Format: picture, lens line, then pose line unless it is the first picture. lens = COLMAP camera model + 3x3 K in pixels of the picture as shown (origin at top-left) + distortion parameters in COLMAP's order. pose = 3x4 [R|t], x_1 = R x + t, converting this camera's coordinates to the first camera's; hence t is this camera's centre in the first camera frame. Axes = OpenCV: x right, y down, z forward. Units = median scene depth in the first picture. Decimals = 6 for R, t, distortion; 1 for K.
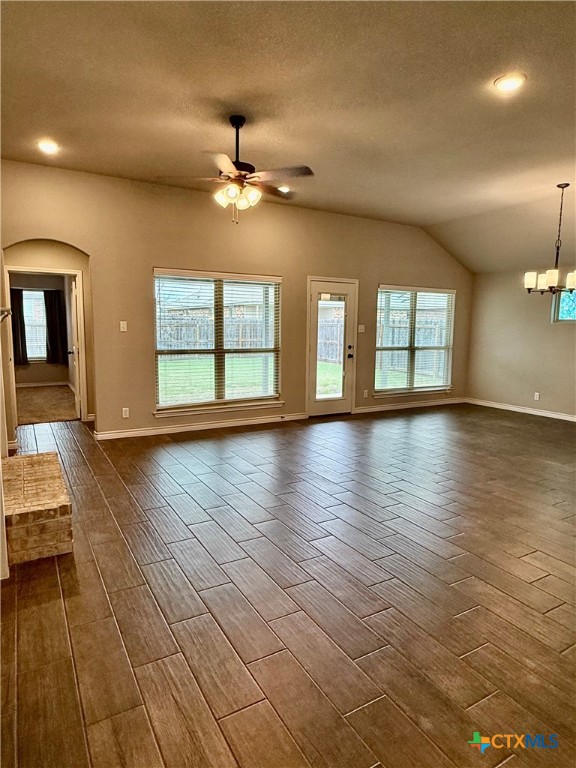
lens RADIAL K [[468.2, 0, 288.0], [0, 468.2, 384.0], [0, 0, 1]] dist [0.022635, 0.000209]
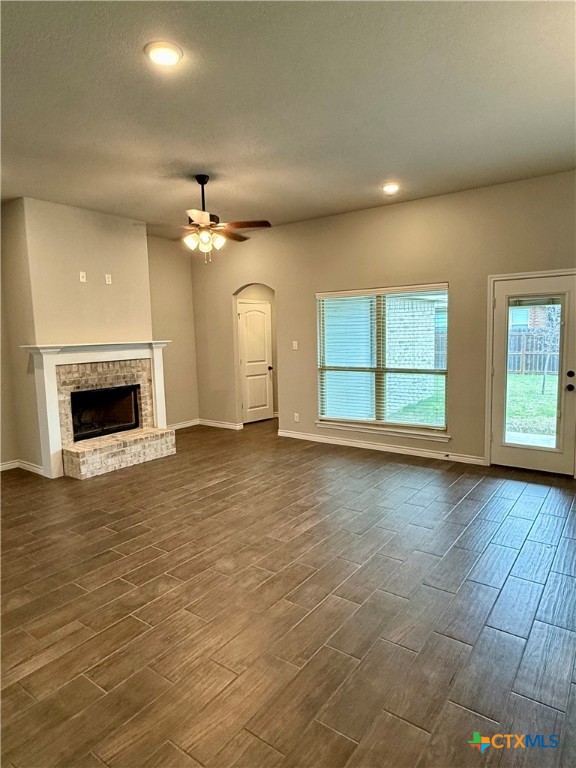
lens RADIAL K [[468.2, 0, 288.0], [0, 468.2, 384.0], [0, 0, 1]] dist [0.022635, 0.000209]
pose [[0.409528, 0.077866, -0.908969, 0.639126], [-0.092292, 0.994775, 0.043636, -0.065259], [0.907617, 0.066020, 0.414574, 0.432089]]
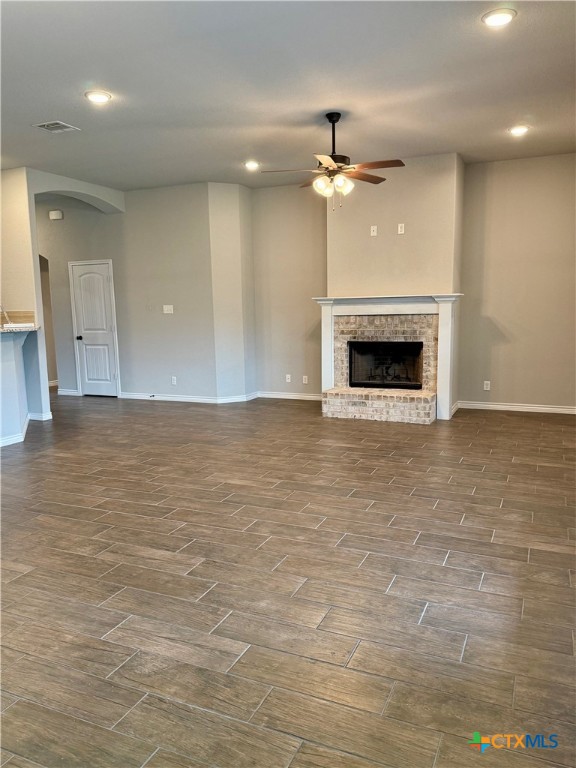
lens RADIAL K [[576.7, 0, 288.0], [0, 576.7, 384.0], [0, 0, 1]] dist [0.172293, 0.000005]
pose [[-0.808166, 0.074705, -0.584197, 0.484277], [-0.075738, 0.970504, 0.228879, -0.149406], [0.584064, 0.229218, -0.778671, 1.280788]]
